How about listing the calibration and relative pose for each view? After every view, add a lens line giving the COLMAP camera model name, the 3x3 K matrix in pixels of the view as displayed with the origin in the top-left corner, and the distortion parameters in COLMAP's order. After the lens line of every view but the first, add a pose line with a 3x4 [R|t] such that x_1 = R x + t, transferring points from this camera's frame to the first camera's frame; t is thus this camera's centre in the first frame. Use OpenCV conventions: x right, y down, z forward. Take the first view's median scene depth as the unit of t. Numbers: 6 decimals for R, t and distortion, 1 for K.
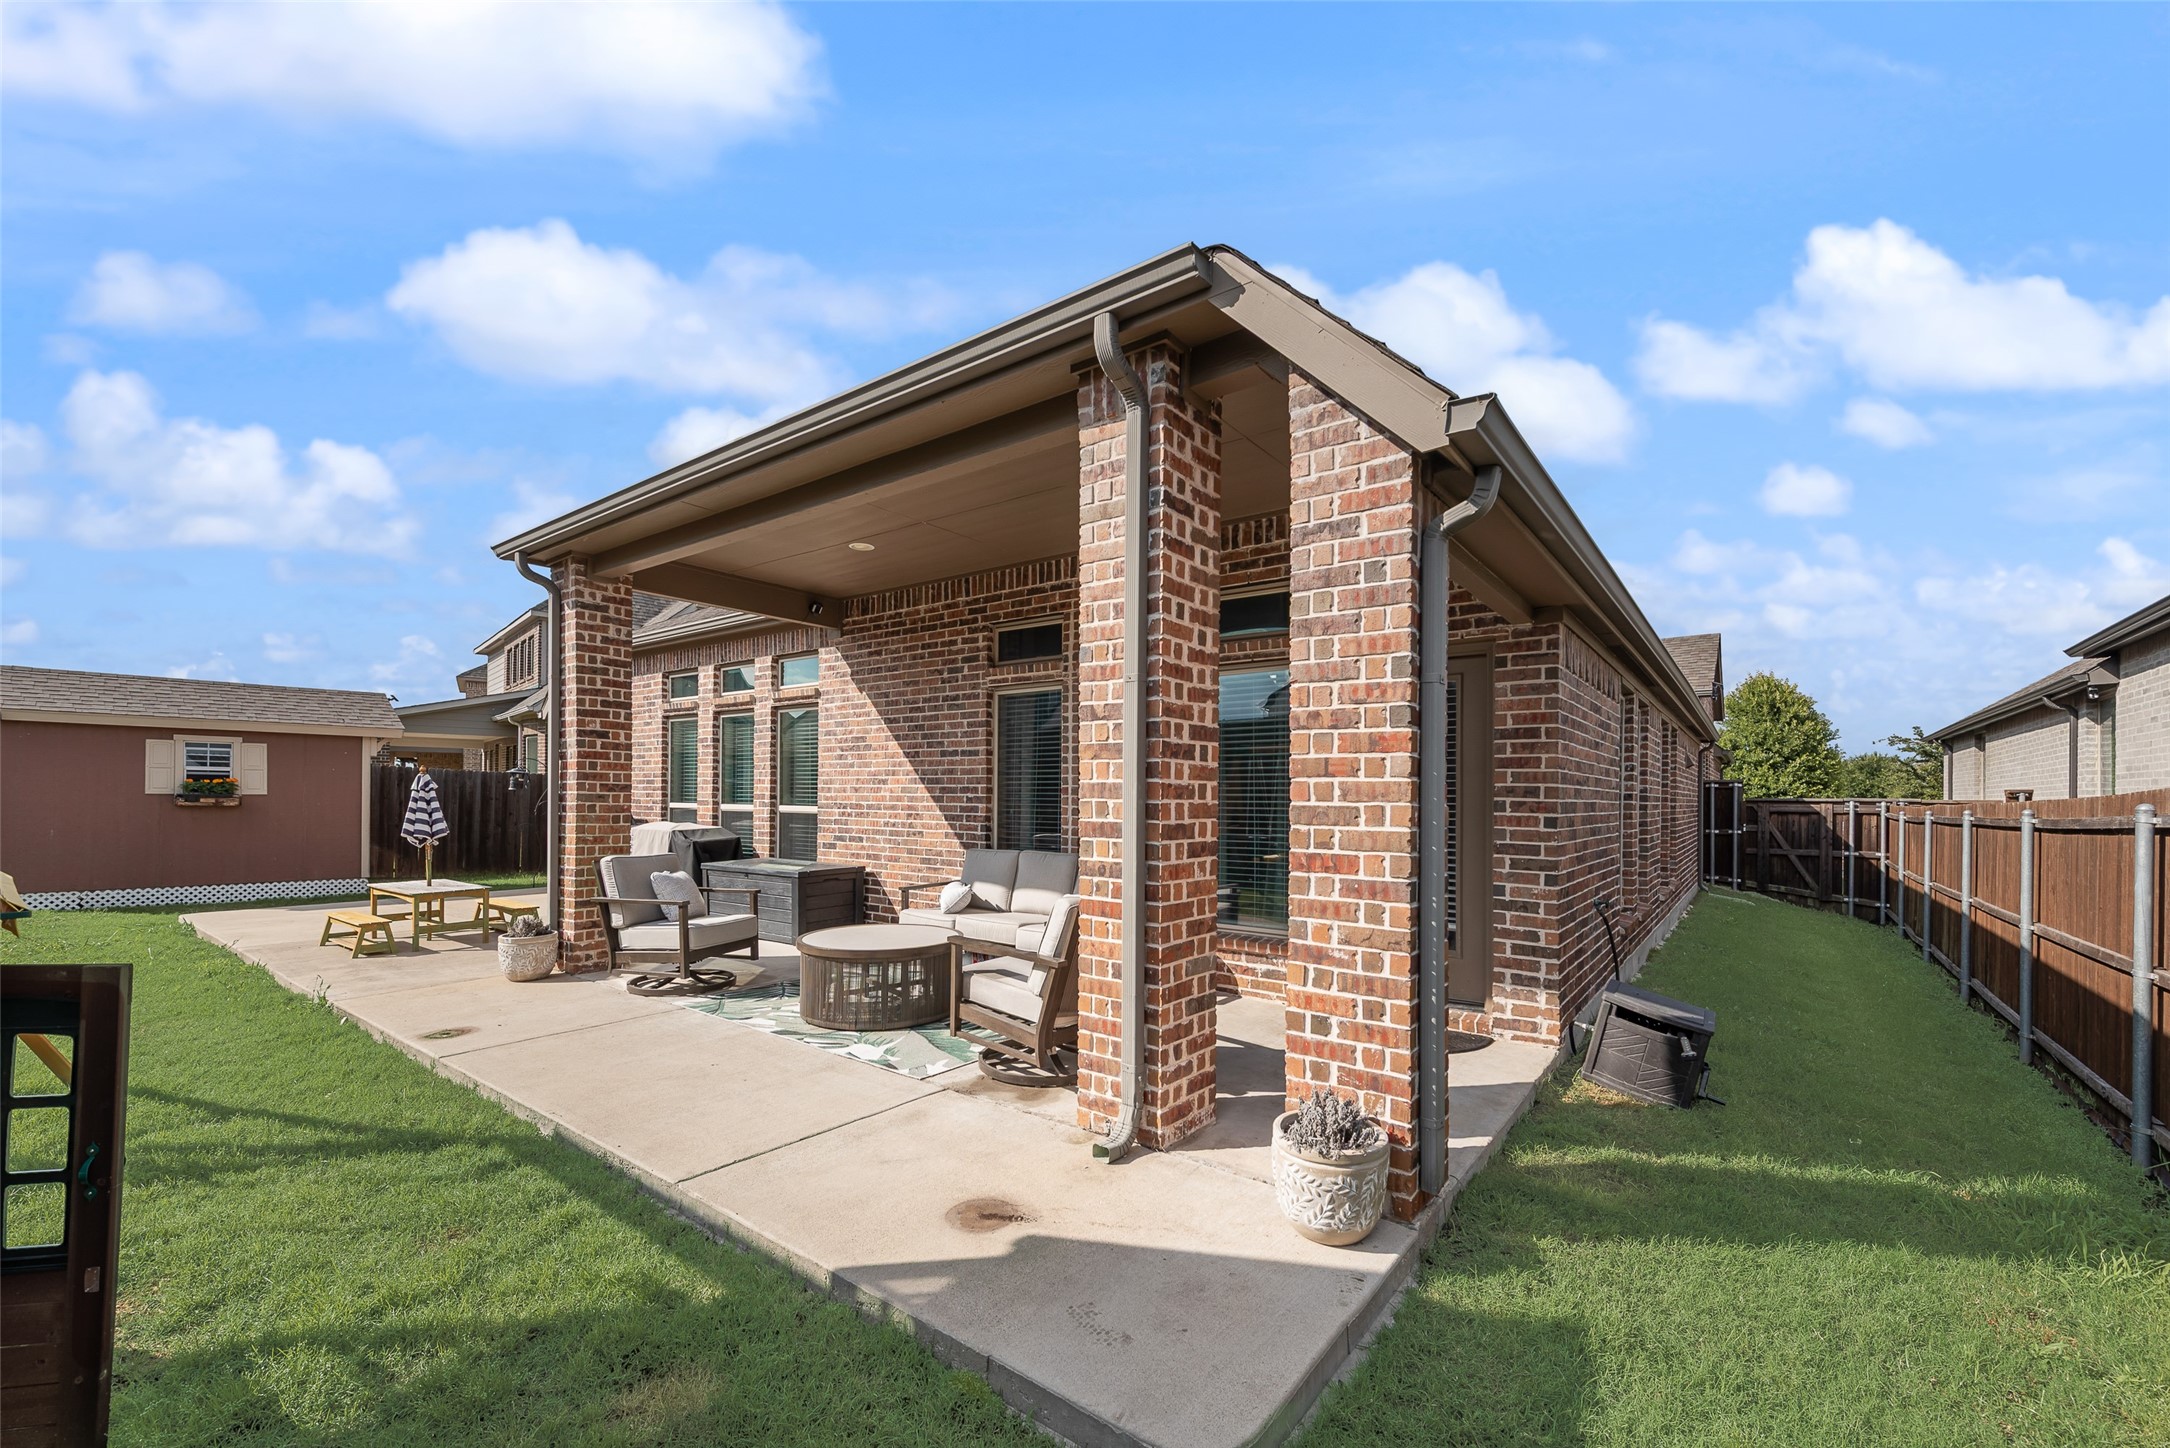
lens RADIAL K [[878.5, 0, 1076.9], [0, 878.5, 797.8], [0, 0, 1]] dist [0.001540, -0.000207]
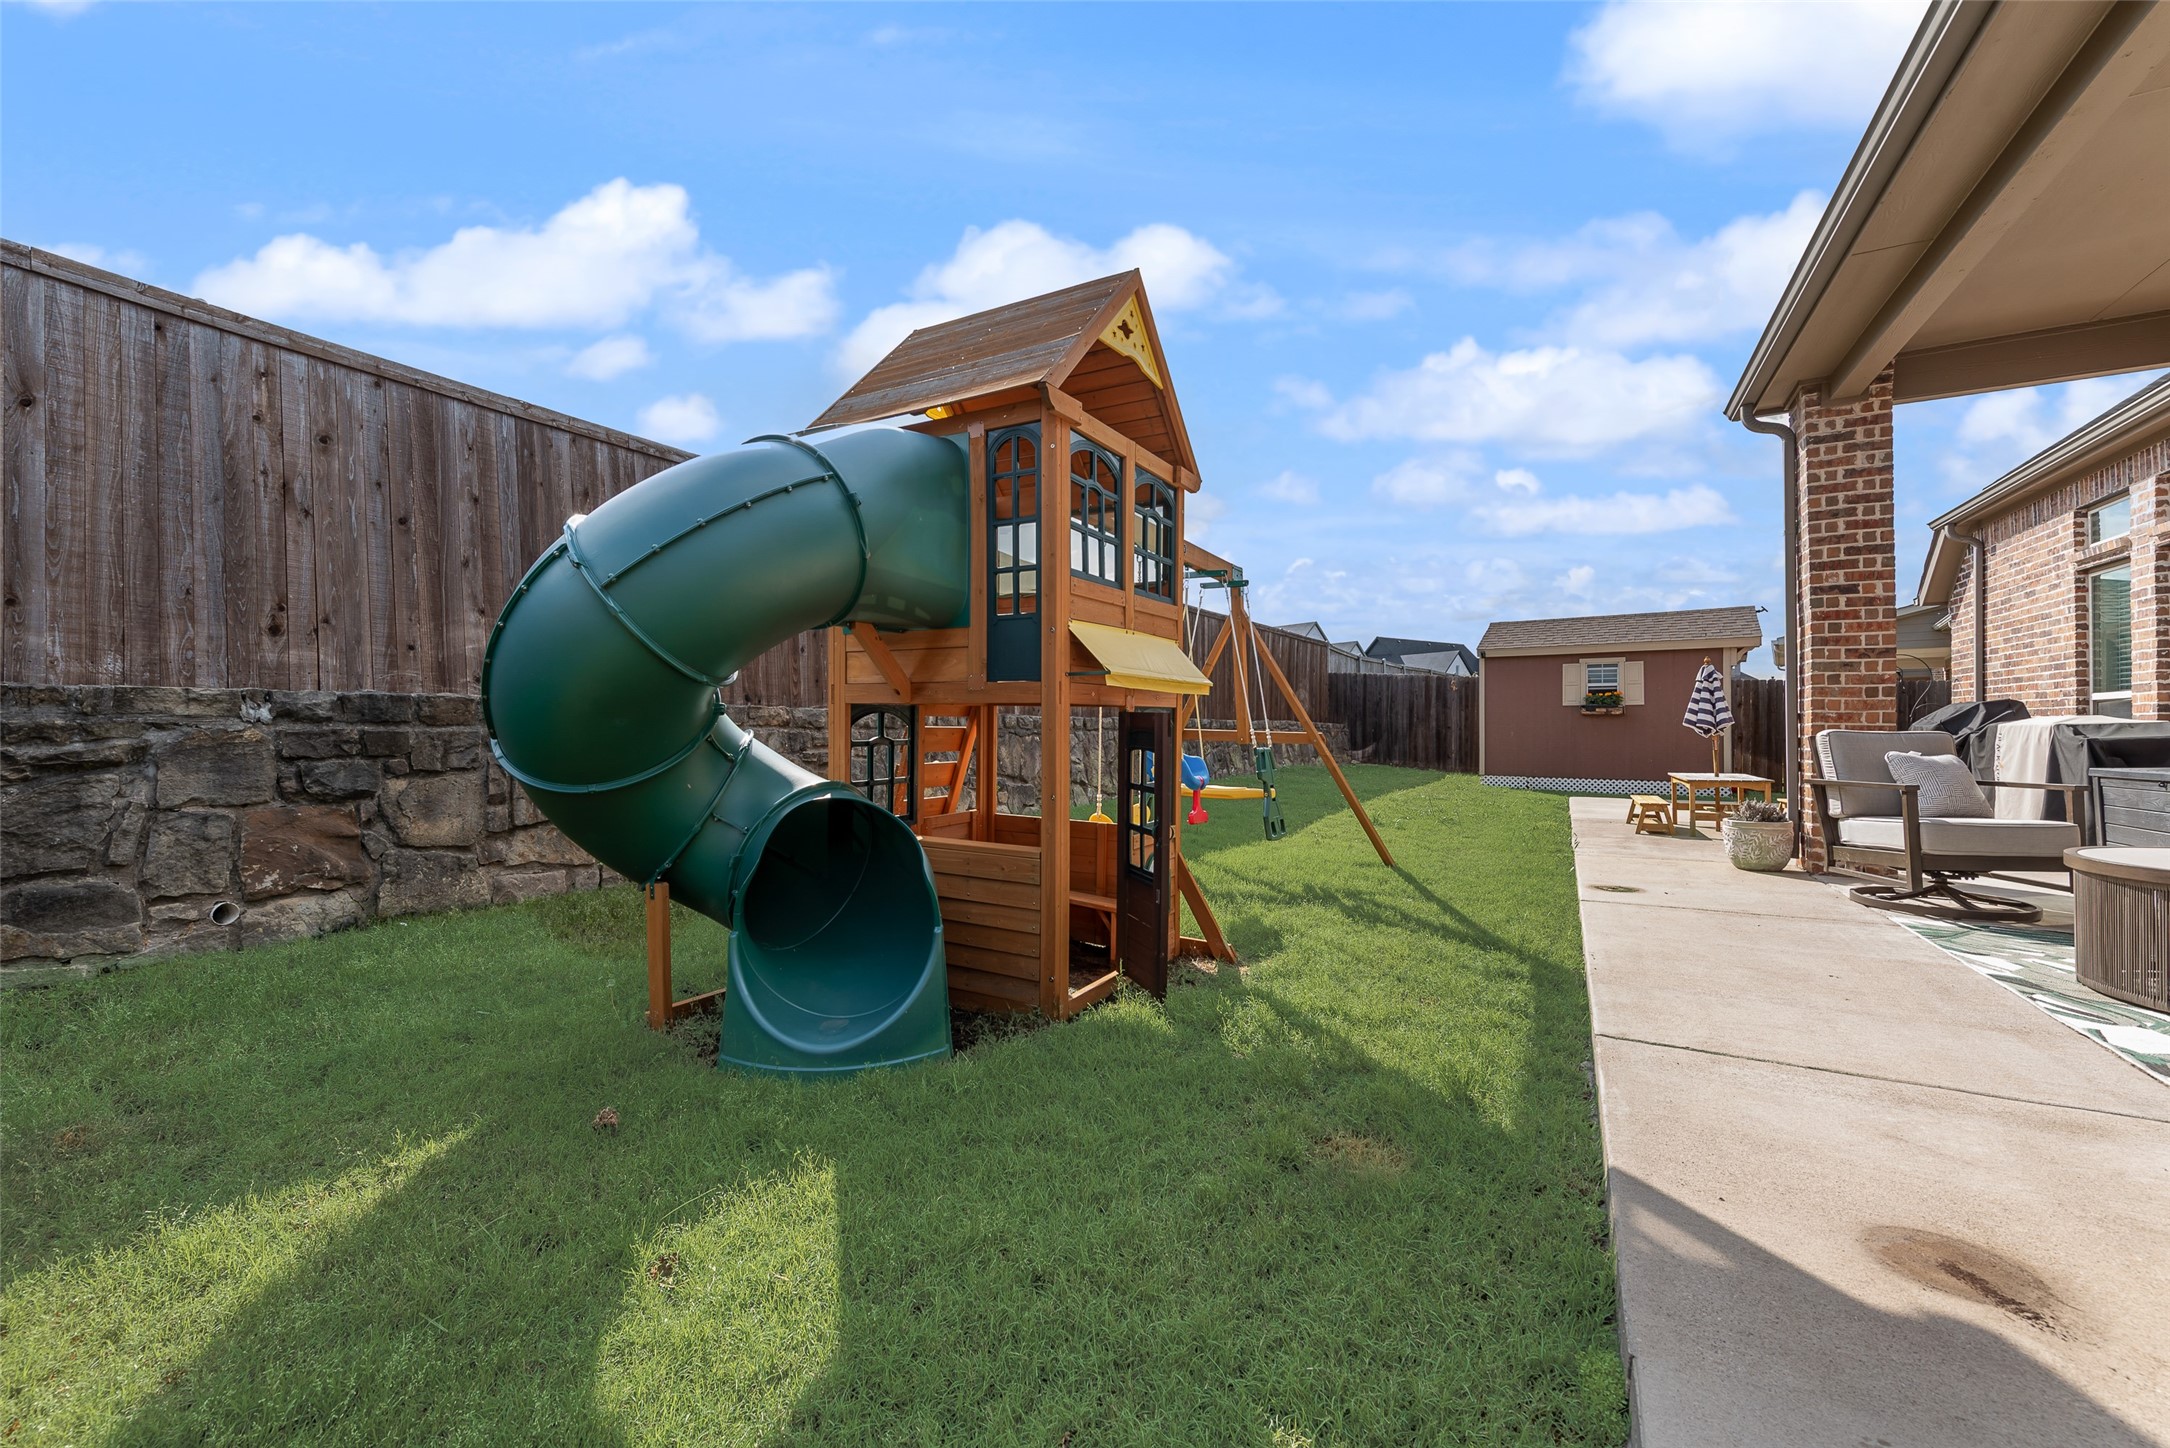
lens RADIAL K [[848.0, 0, 1086.7], [0, 848.0, 732.7], [0, 0, 1]] dist [0.001383, -0.000412]
pose [[0.145718, -0.003262, -0.989321, 0.144125], [-0.003380, 0.999987, -0.003795, 0.068583], [0.989320, 0.003897, 0.145705, 0.178653]]
